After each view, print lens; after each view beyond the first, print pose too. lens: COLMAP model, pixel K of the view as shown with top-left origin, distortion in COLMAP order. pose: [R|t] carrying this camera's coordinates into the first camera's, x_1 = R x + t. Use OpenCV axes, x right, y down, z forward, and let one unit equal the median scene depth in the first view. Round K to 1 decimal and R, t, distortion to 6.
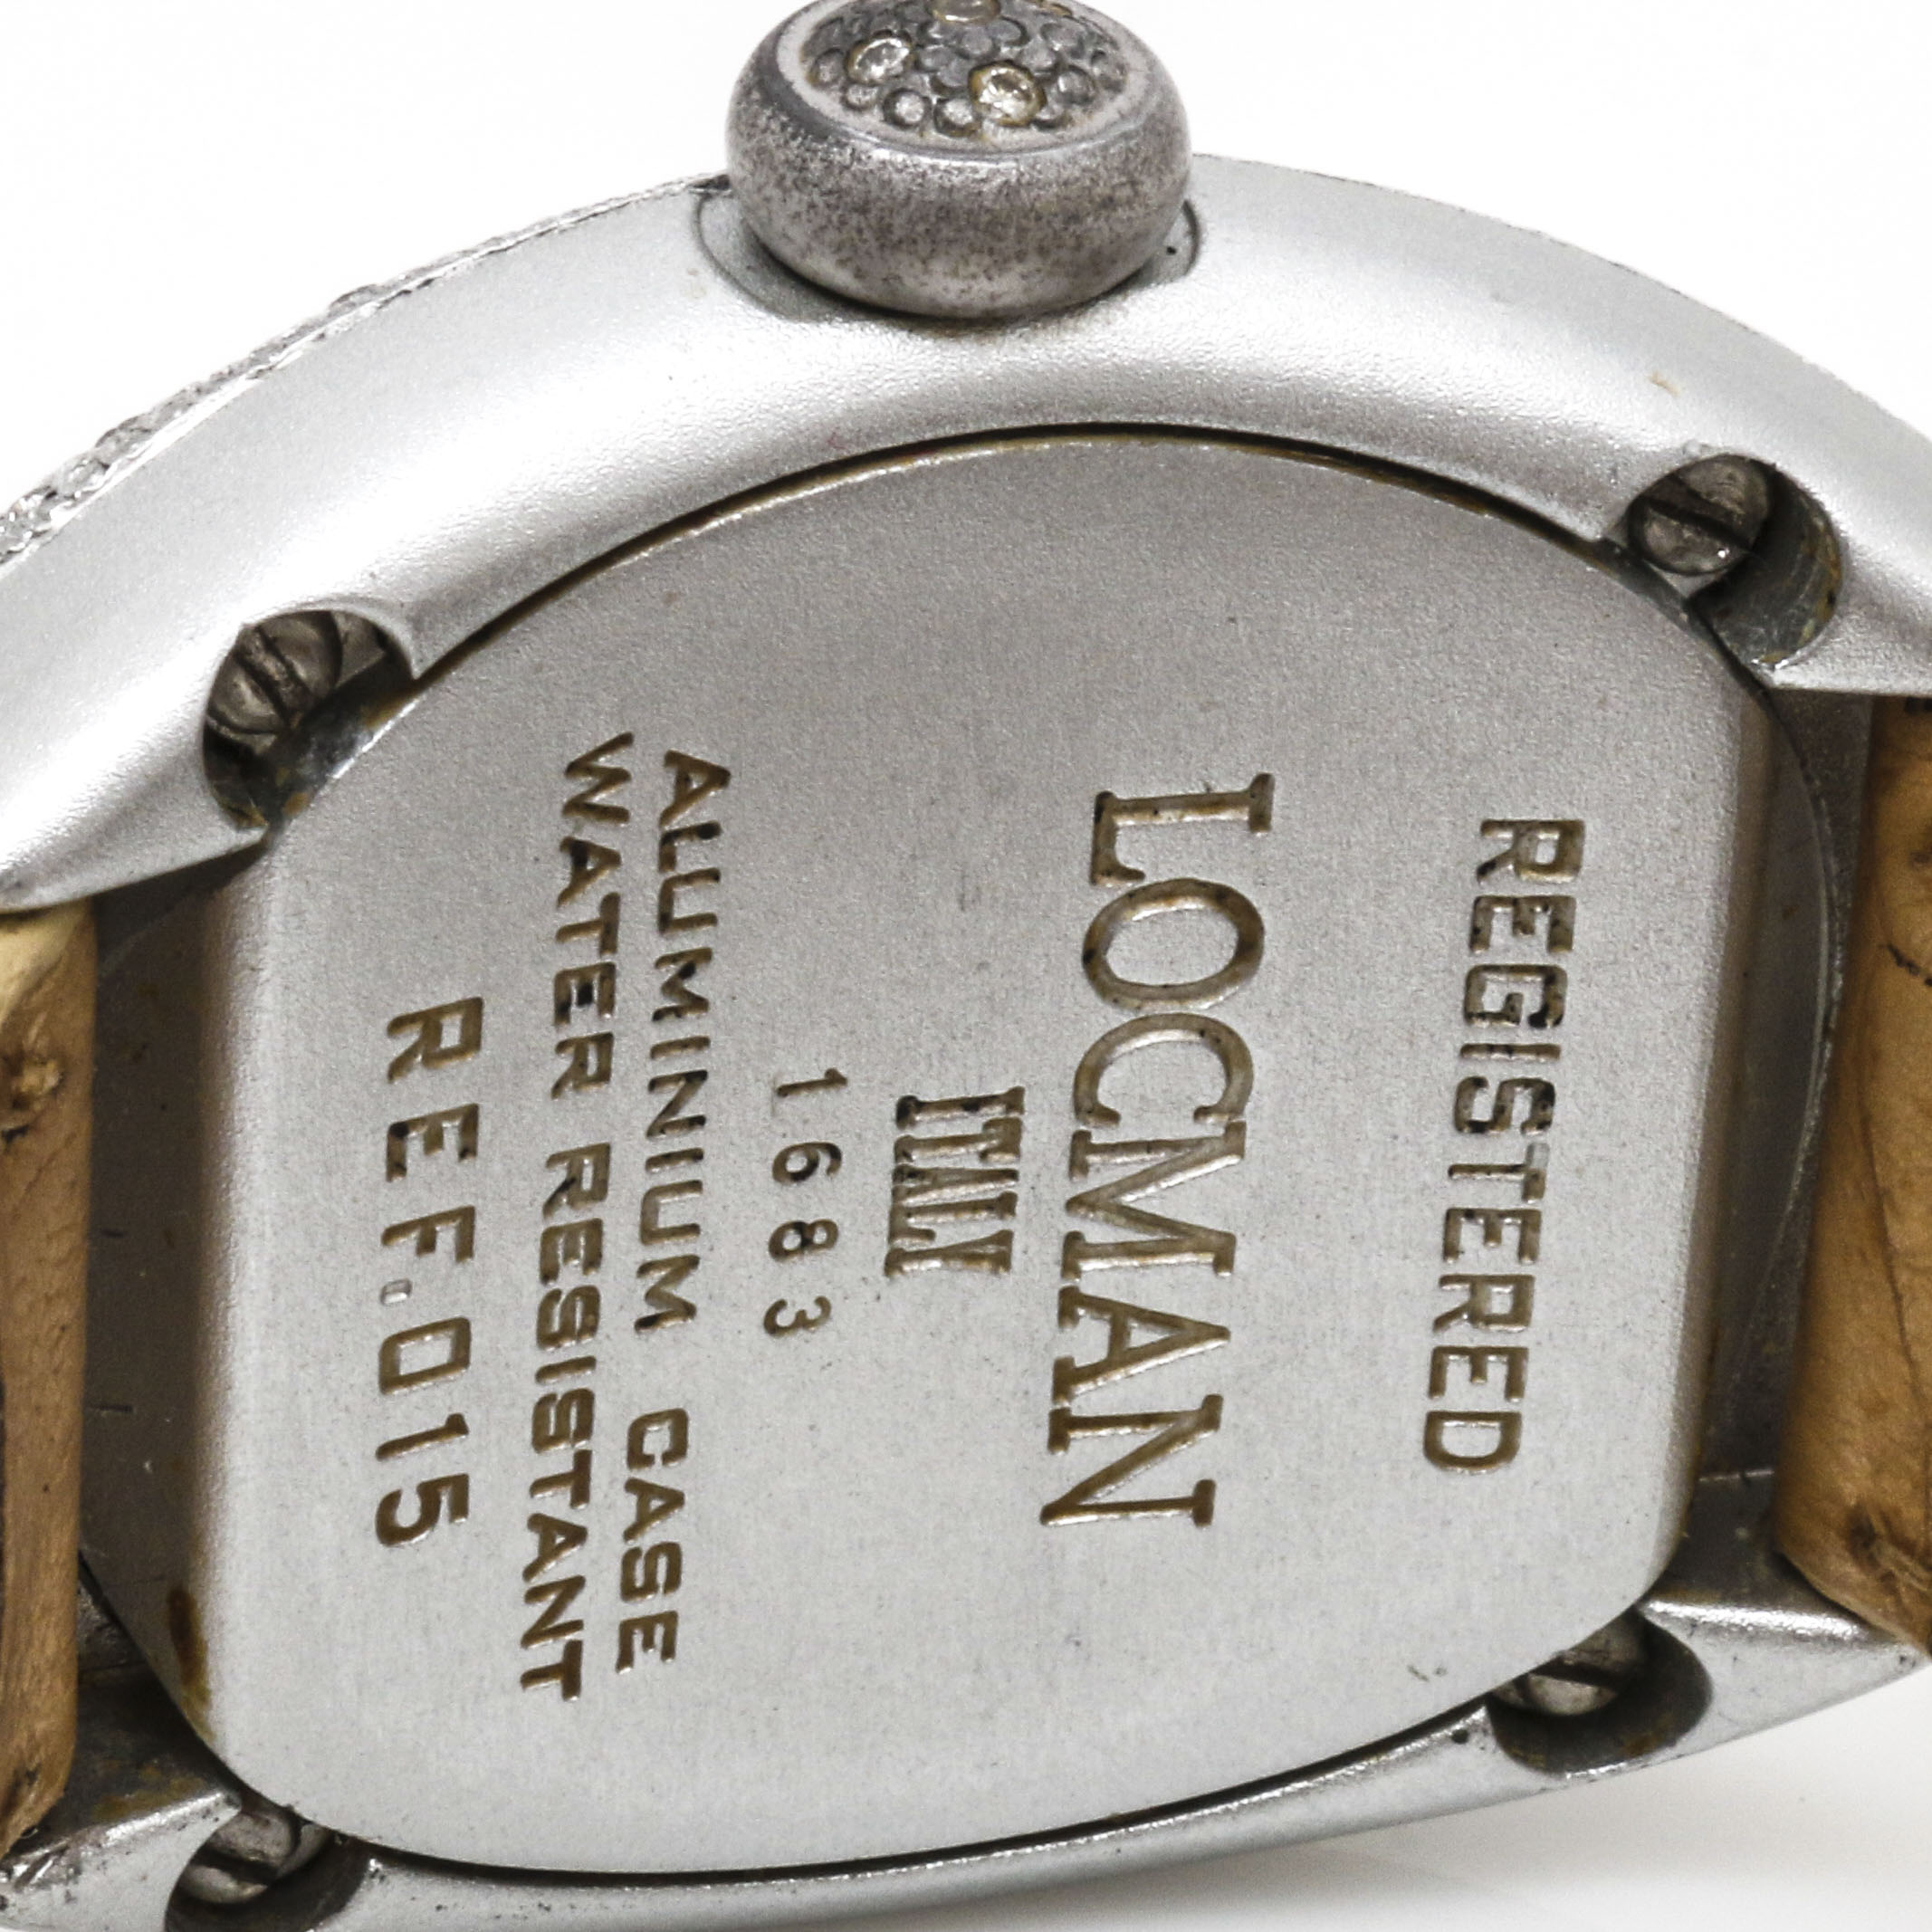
lens RADIAL K [[11765.7, 0, 966.3], [0, 11765.7, 965.4], [0, 0, 1]] dist [-0.074147, 0.000000]
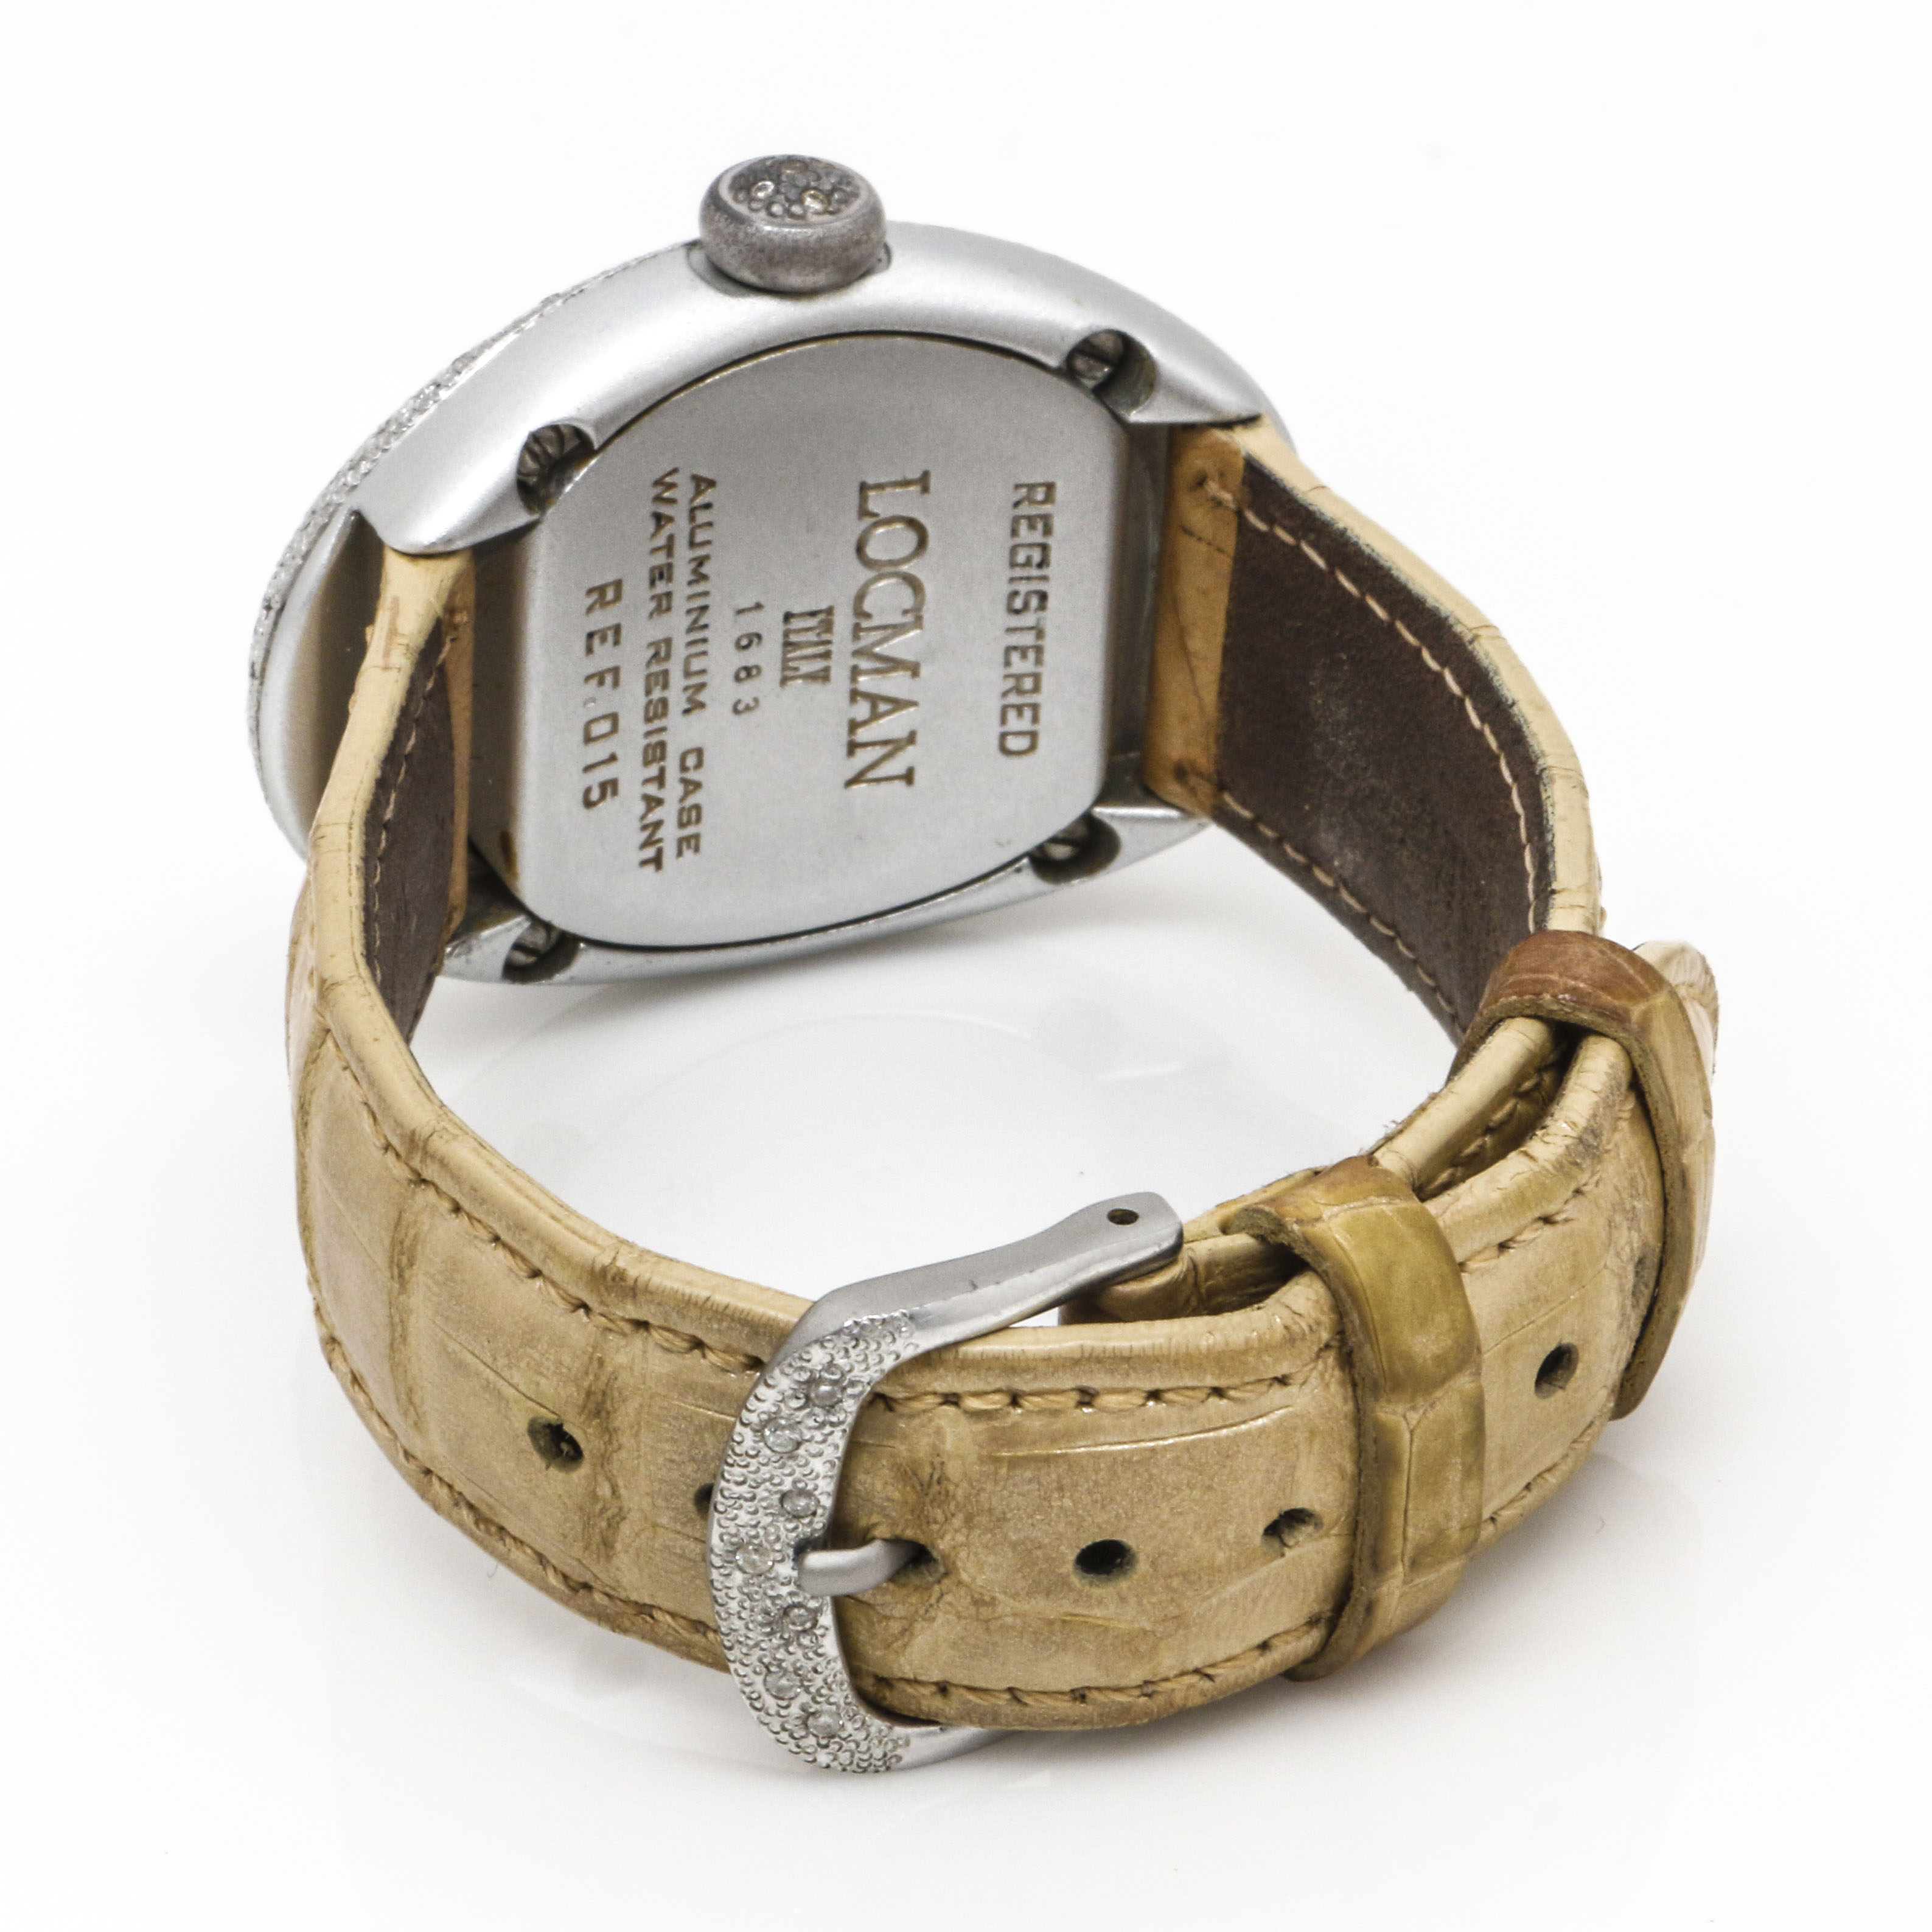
lens RADIAL K [[11765.7, 0, 965.9], [0, 11765.7, 966.2], [0, 0, 1]] dist [-0.074147, 0.000000]
pose [[0.991914, -0.065058, 0.108964, -0.240164], [0.064546, 0.997881, 0.008224, 0.067142], [-0.109268, -0.001124, 0.994012, -1.437875]]
